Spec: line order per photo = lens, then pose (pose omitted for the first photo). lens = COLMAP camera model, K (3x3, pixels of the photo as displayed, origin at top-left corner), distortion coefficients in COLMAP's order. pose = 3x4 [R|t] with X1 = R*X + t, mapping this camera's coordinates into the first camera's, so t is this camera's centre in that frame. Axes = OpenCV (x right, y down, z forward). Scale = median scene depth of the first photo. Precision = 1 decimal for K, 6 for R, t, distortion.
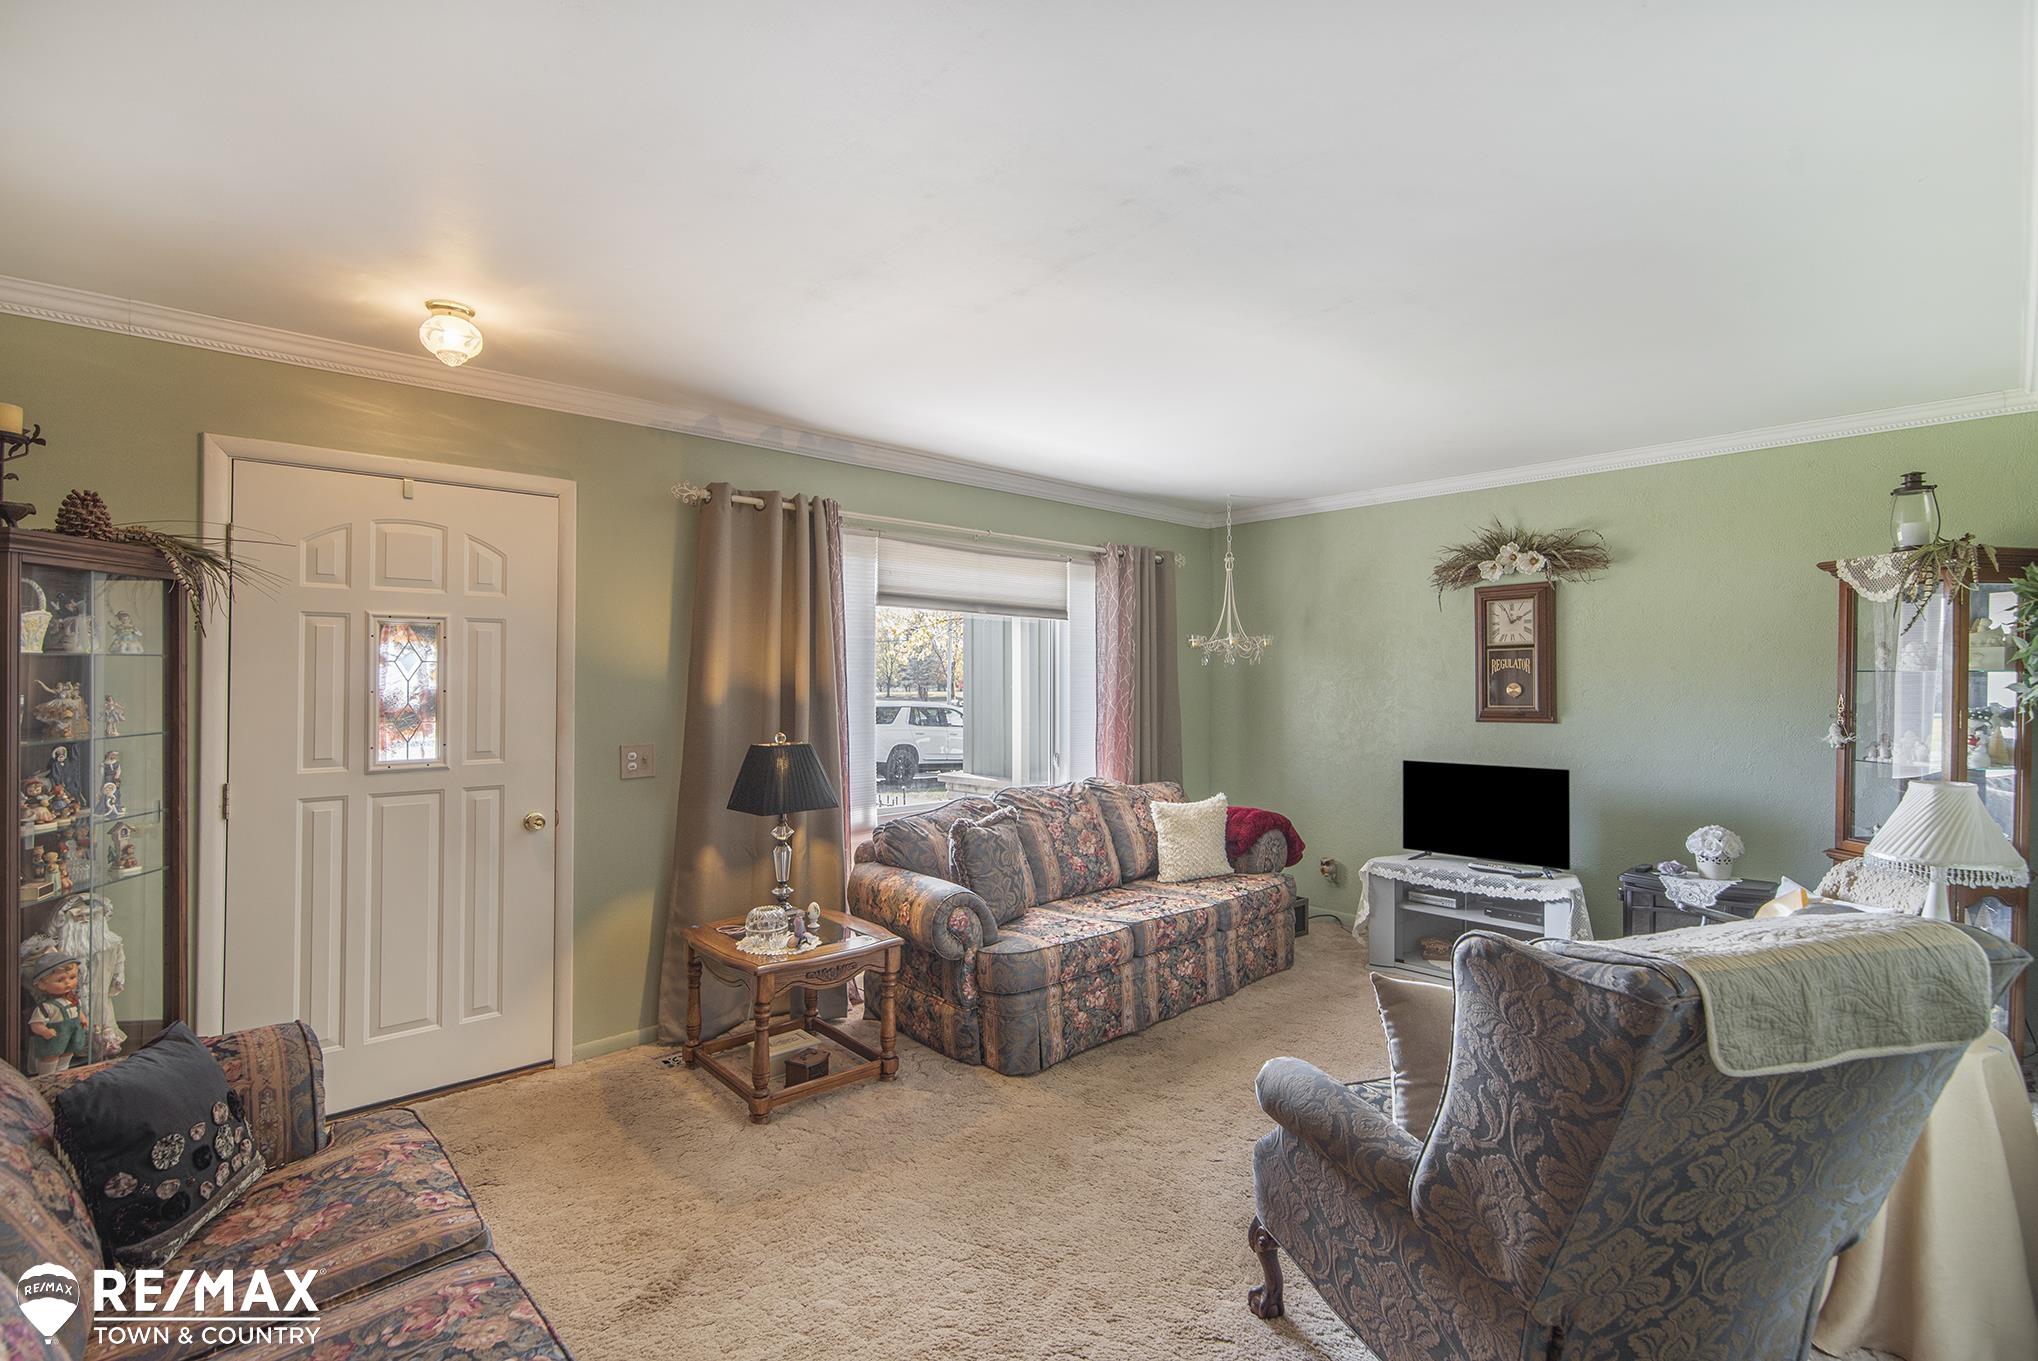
lens RADIAL K [[938.3, 0, 1032.8], [0, 938.3, 681.9], [0, 0, 1]] dist [-0.014787, 0.000133]
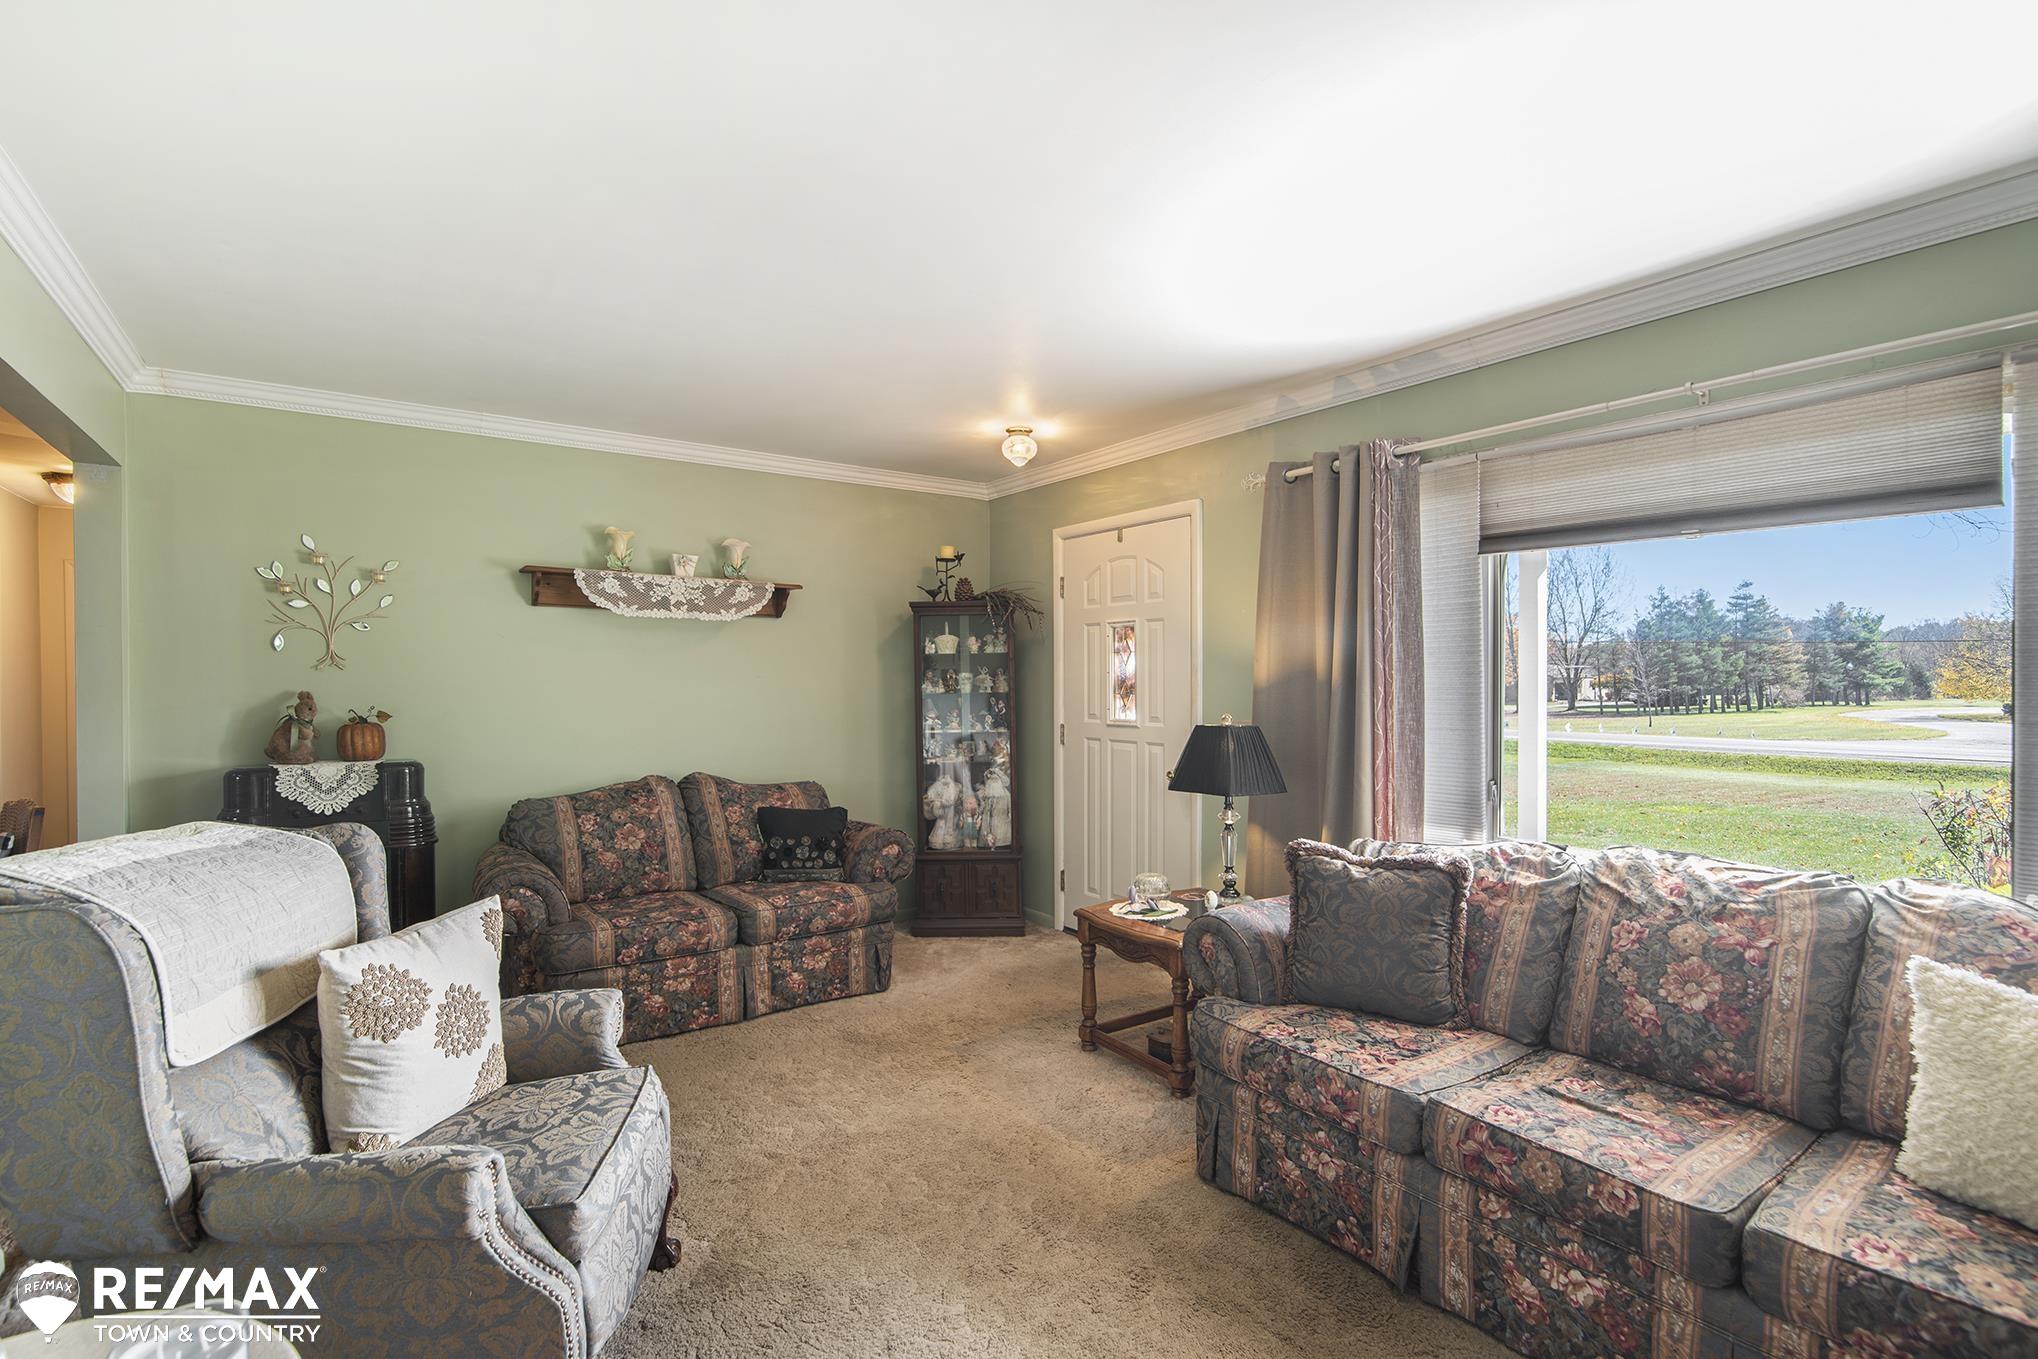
lens RADIAL K [[938.3, 0, 1026.3], [0, 938.3, 679.2], [0, 0, 1]] dist [-0.014787, 0.000133]
pose [[-0.120396, -0.001582, -0.992725, 0.653594], [-0.002758, 0.999995, -0.001259, 0.018049], [0.992722, 0.002586, -0.120400, 0.815061]]
